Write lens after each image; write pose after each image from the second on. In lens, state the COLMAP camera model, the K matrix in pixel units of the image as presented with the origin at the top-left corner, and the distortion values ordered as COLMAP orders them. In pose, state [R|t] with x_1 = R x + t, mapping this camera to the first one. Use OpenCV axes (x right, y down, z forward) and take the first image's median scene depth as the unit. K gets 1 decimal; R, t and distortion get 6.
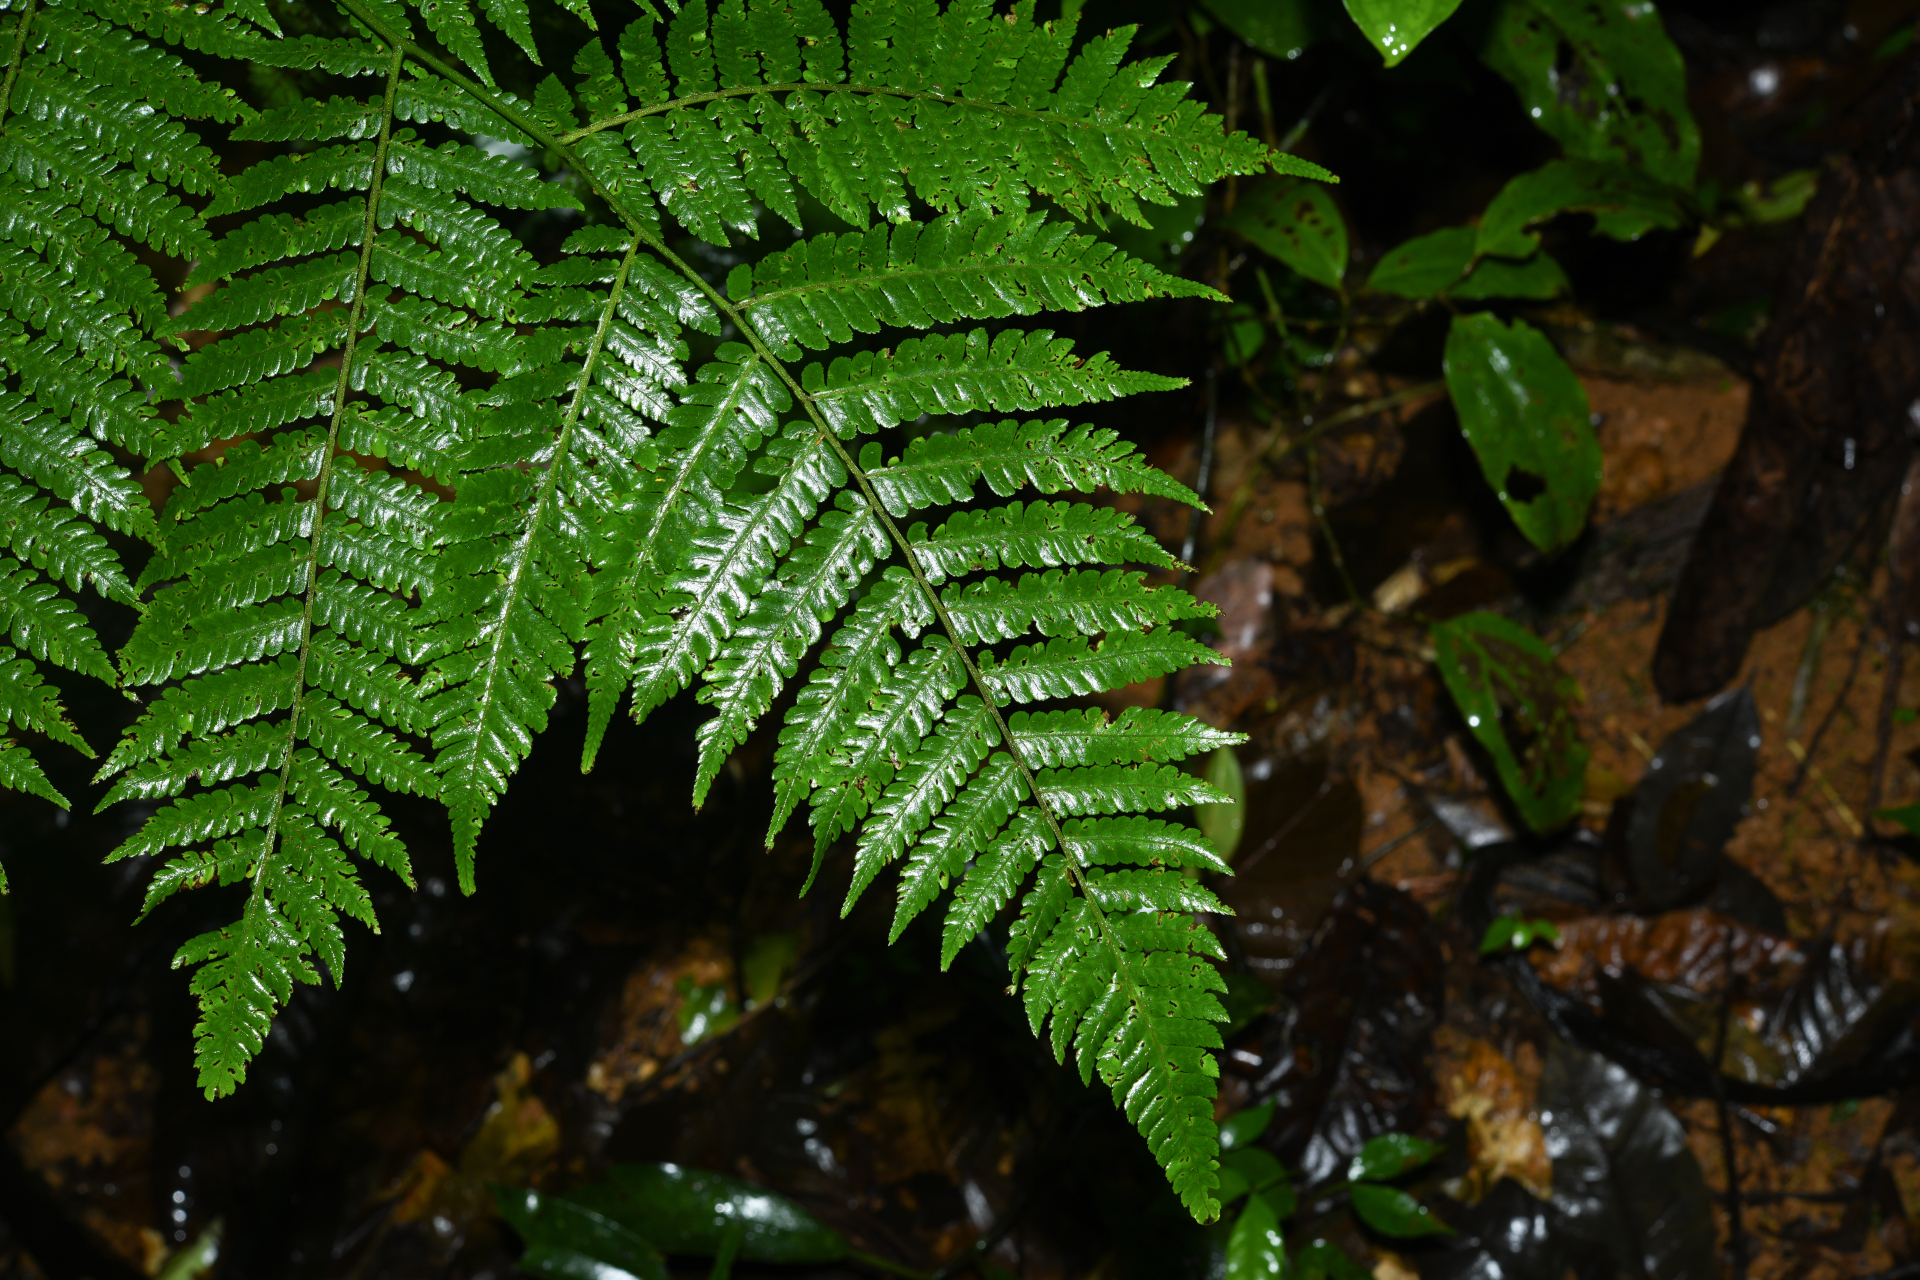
lens RADIAL K [[3260.0, 0, 960.0], [0, 3260.0, 640.0], [0, 0, 1]] dist [-0.030583, 0.771683]
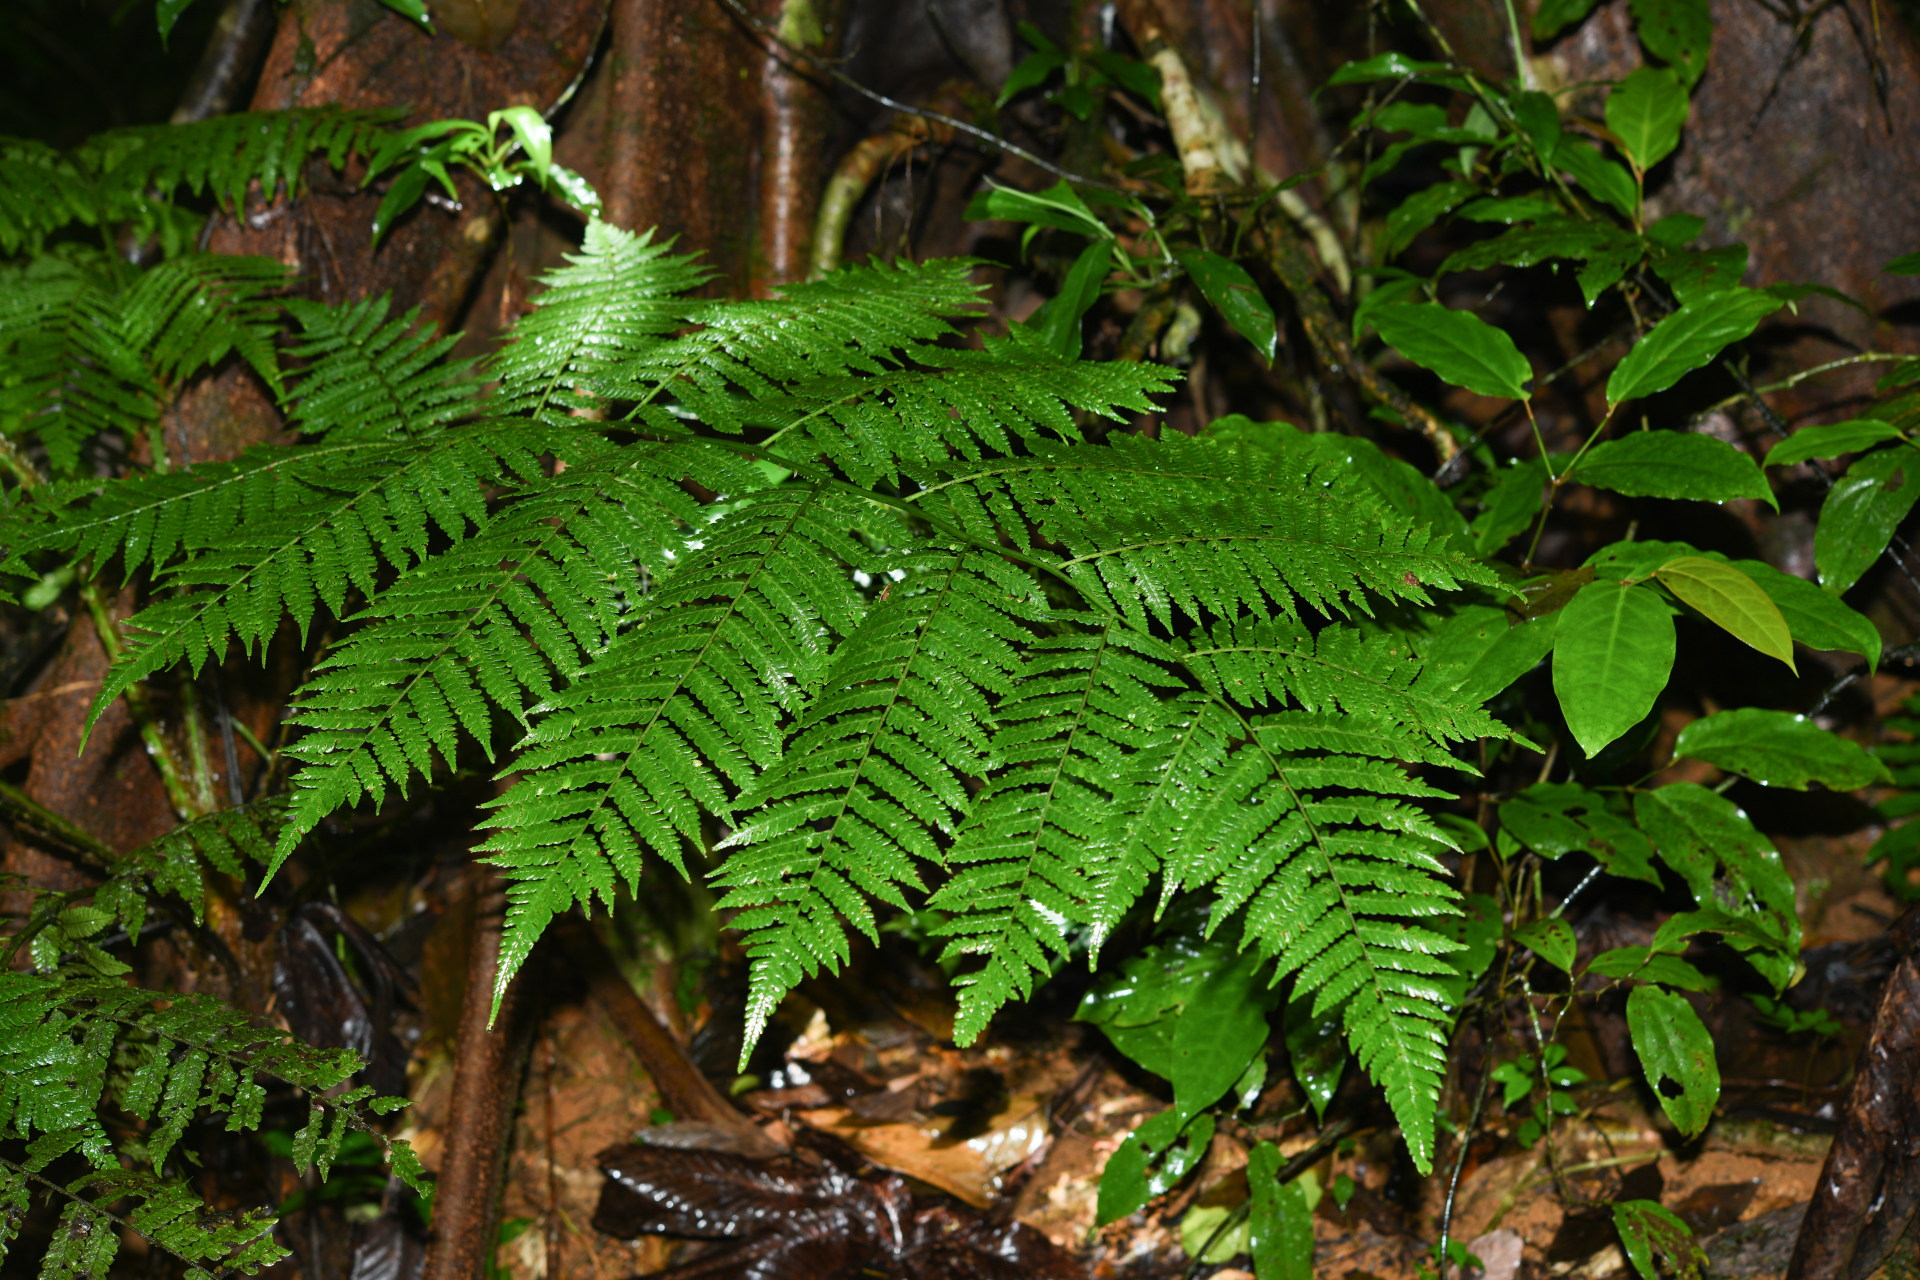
lens RADIAL K [[3260.0, 0, 960.0], [0, 3260.0, 640.0], [0, 0, 1]] dist [-0.030583, 0.771683]
pose [[0.983836, 0.117019, -0.135550, 0.026406], [-0.160386, 0.912485, -0.376360, 0.683566], [0.079646, 0.392017, 0.916504, -1.021624]]
